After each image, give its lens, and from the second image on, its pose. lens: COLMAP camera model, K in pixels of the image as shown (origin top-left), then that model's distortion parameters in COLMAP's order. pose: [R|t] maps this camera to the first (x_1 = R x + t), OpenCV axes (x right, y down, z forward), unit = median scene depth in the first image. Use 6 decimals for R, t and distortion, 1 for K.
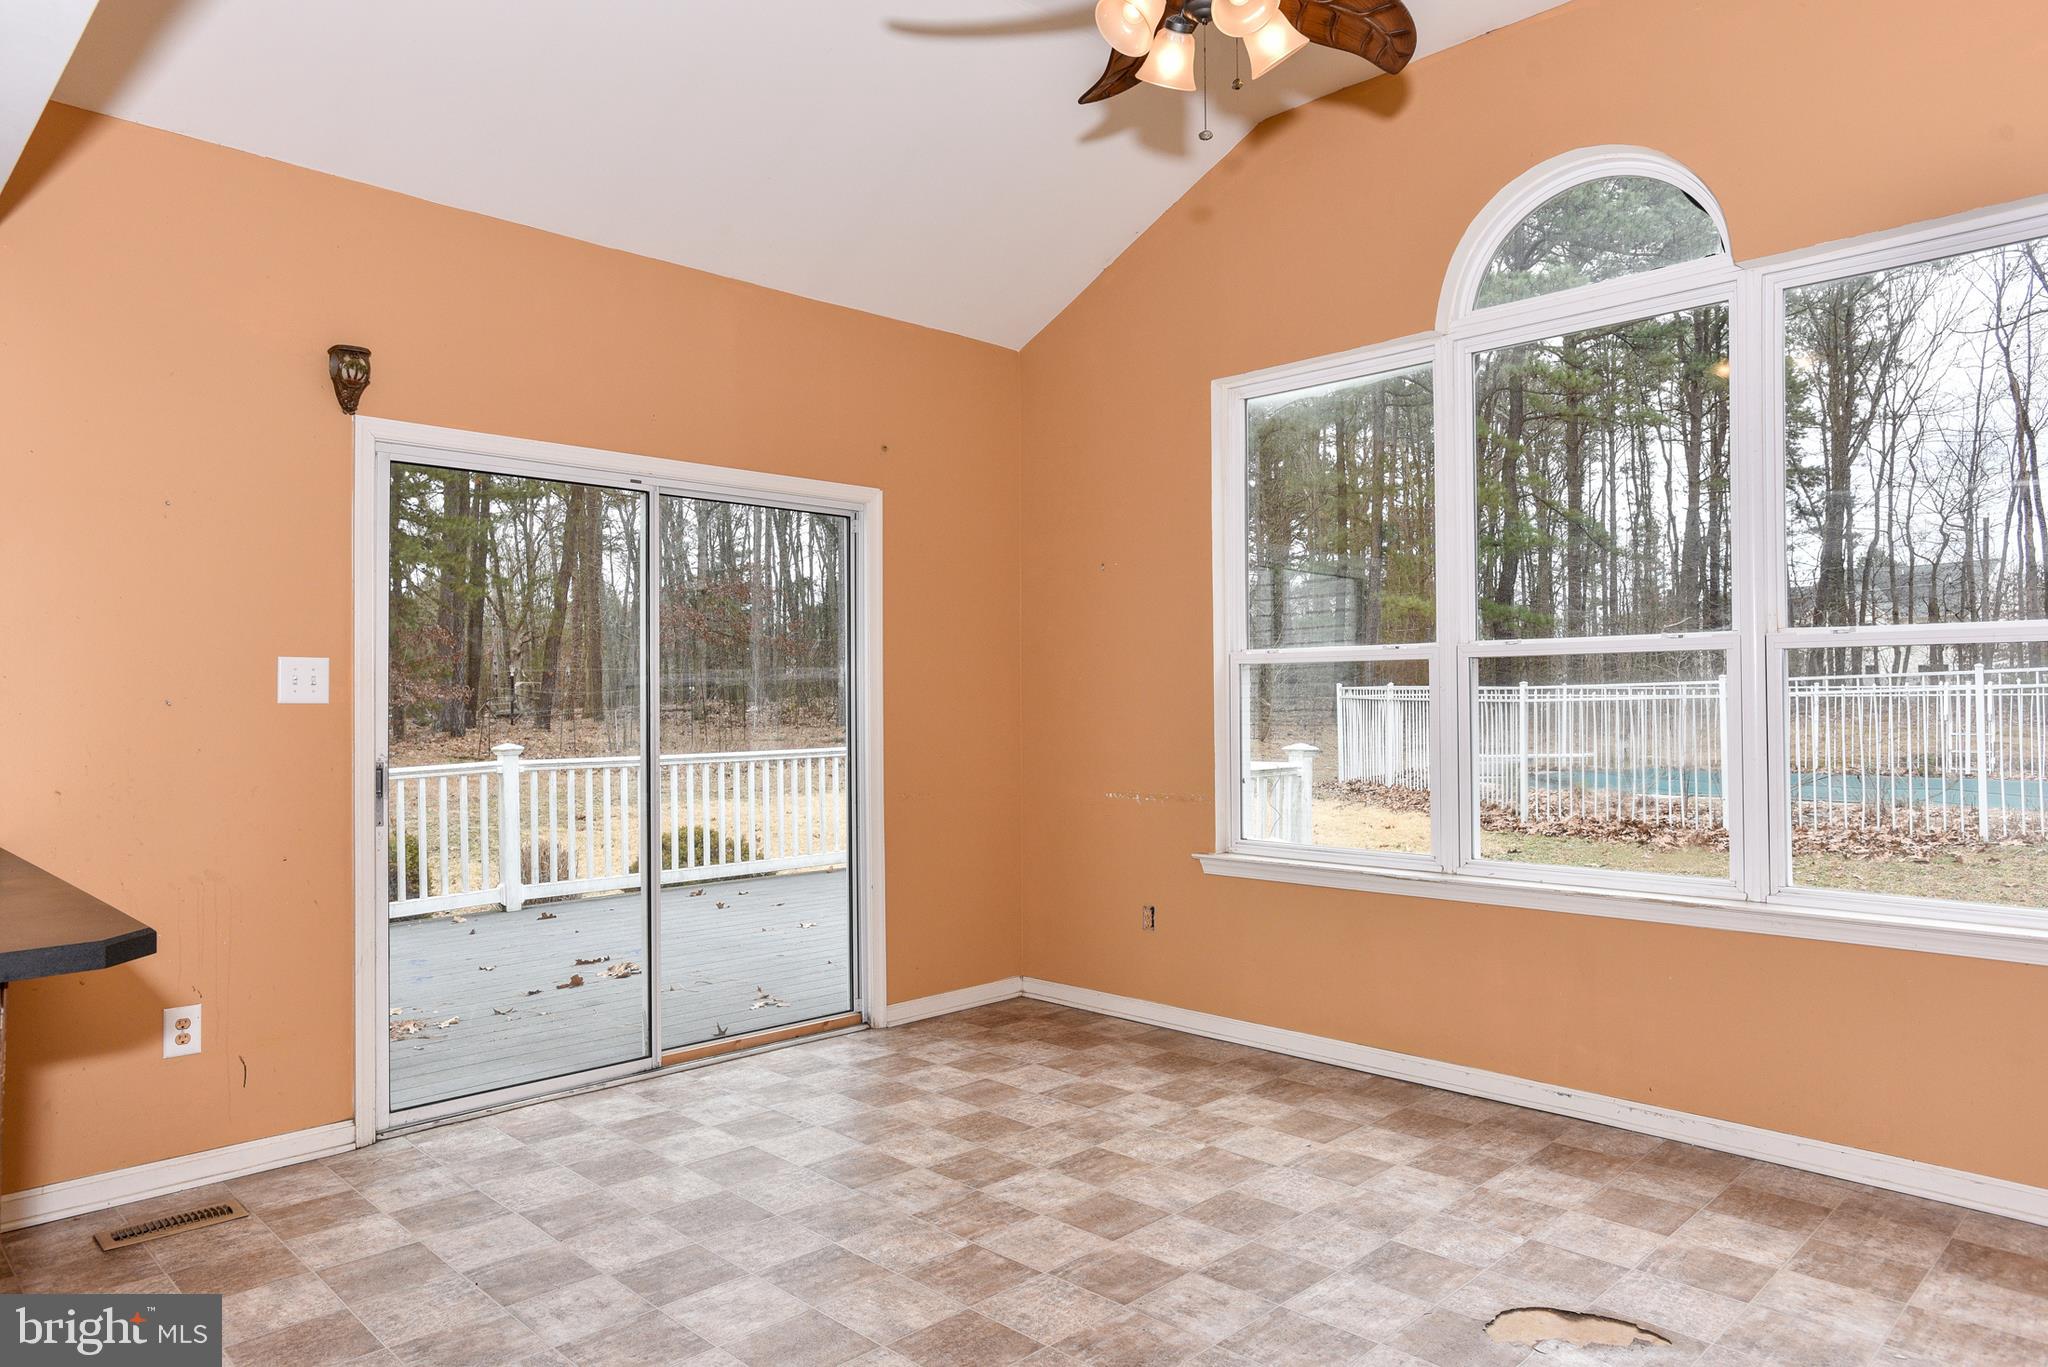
lens RADIAL K [[1296.2, 0, 1019.3], [0, 1296.2, 680.6], [0, 0, 1]] dist [-0.048739, 0.055118]
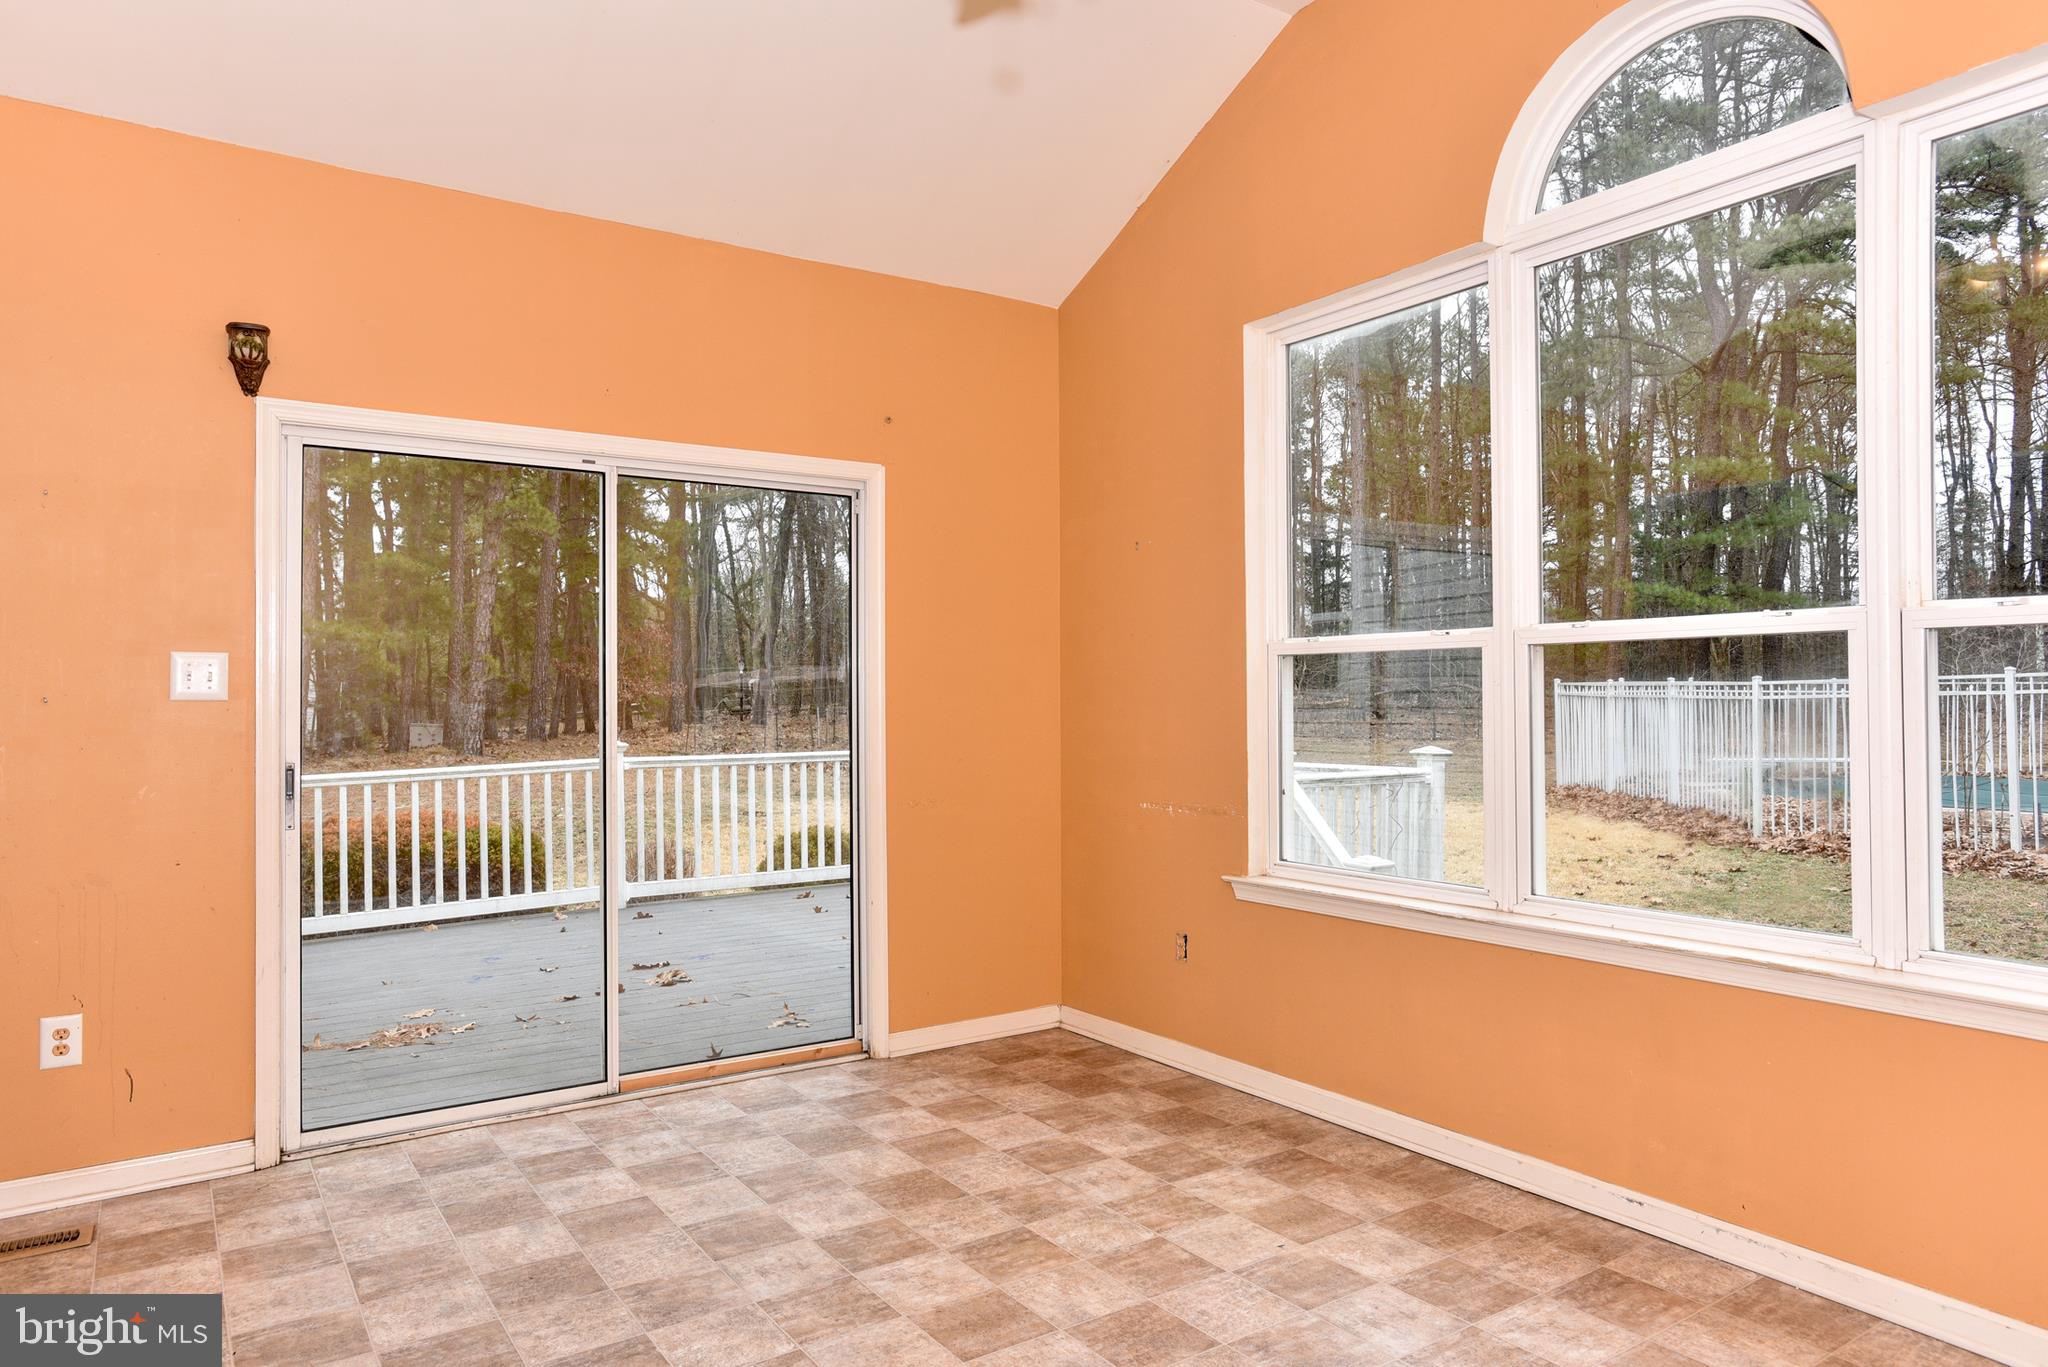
lens RADIAL K [[1296.2, 0, 1019.3], [0, 1296.2, 680.6], [0, 0, 1]] dist [-0.048739, 0.055118]
pose [[0.982612, -0.002021, -0.185661, 0.200408], [0.002529, 0.999994, 0.002497, 0.001890], [0.185655, -0.002923, 0.982611, 0.161996]]
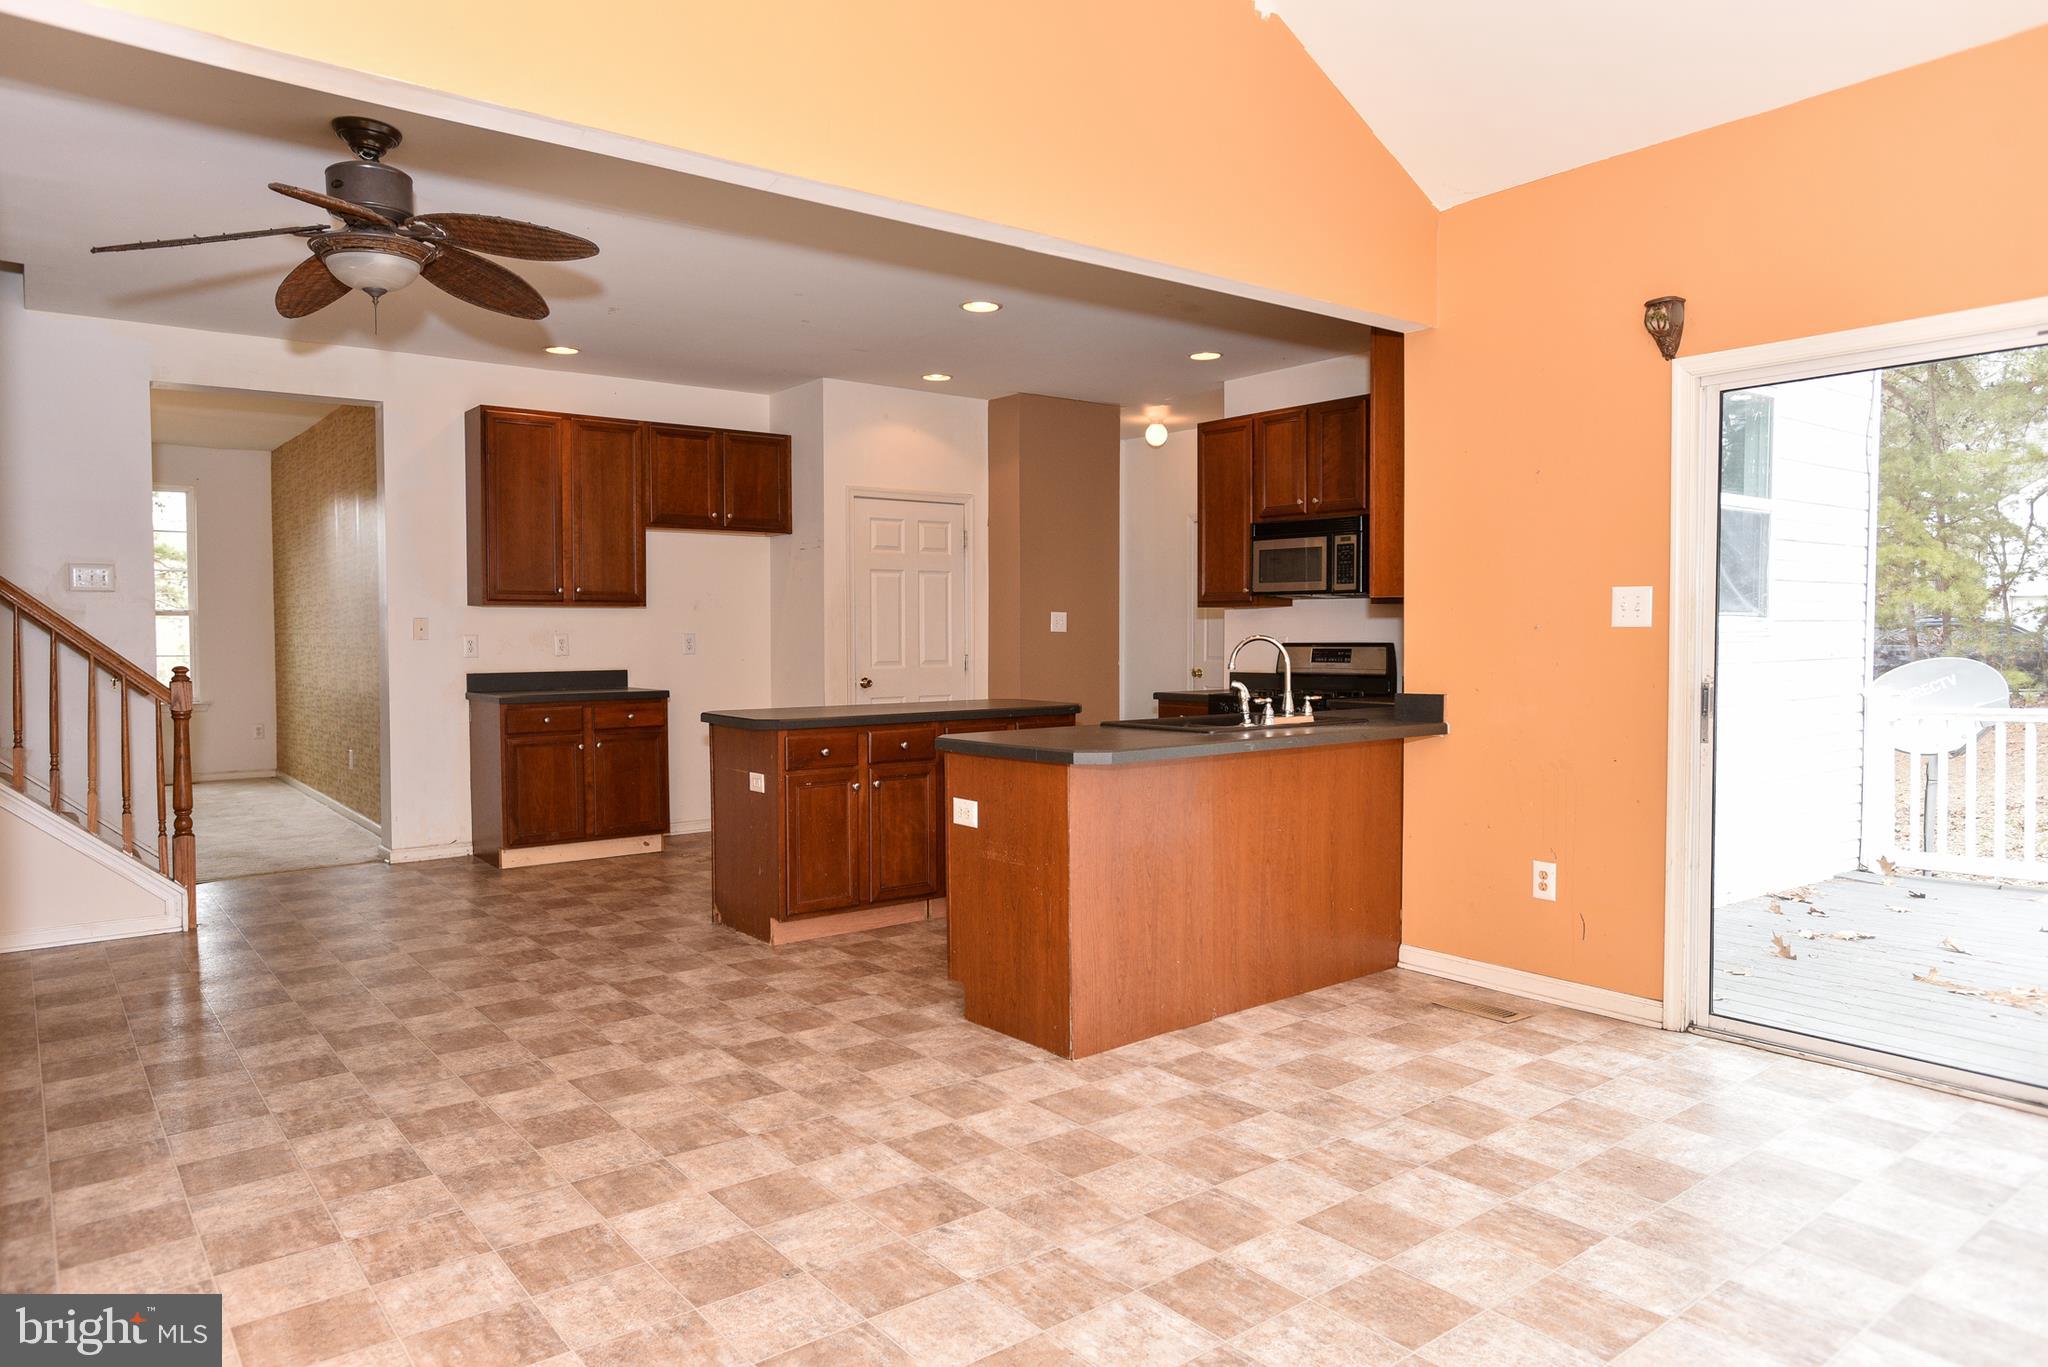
lens RADIAL K [[1296.2, 0, 1019.3], [0, 1296.2, 680.6], [0, 0, 1]] dist [-0.048739, 0.055118]
pose [[-0.120004, 0.045008, -0.991753, 0.597313], [0.025239, 0.998787, 0.042273, 0.002159], [0.992453, -0.019958, -0.120994, 0.546490]]
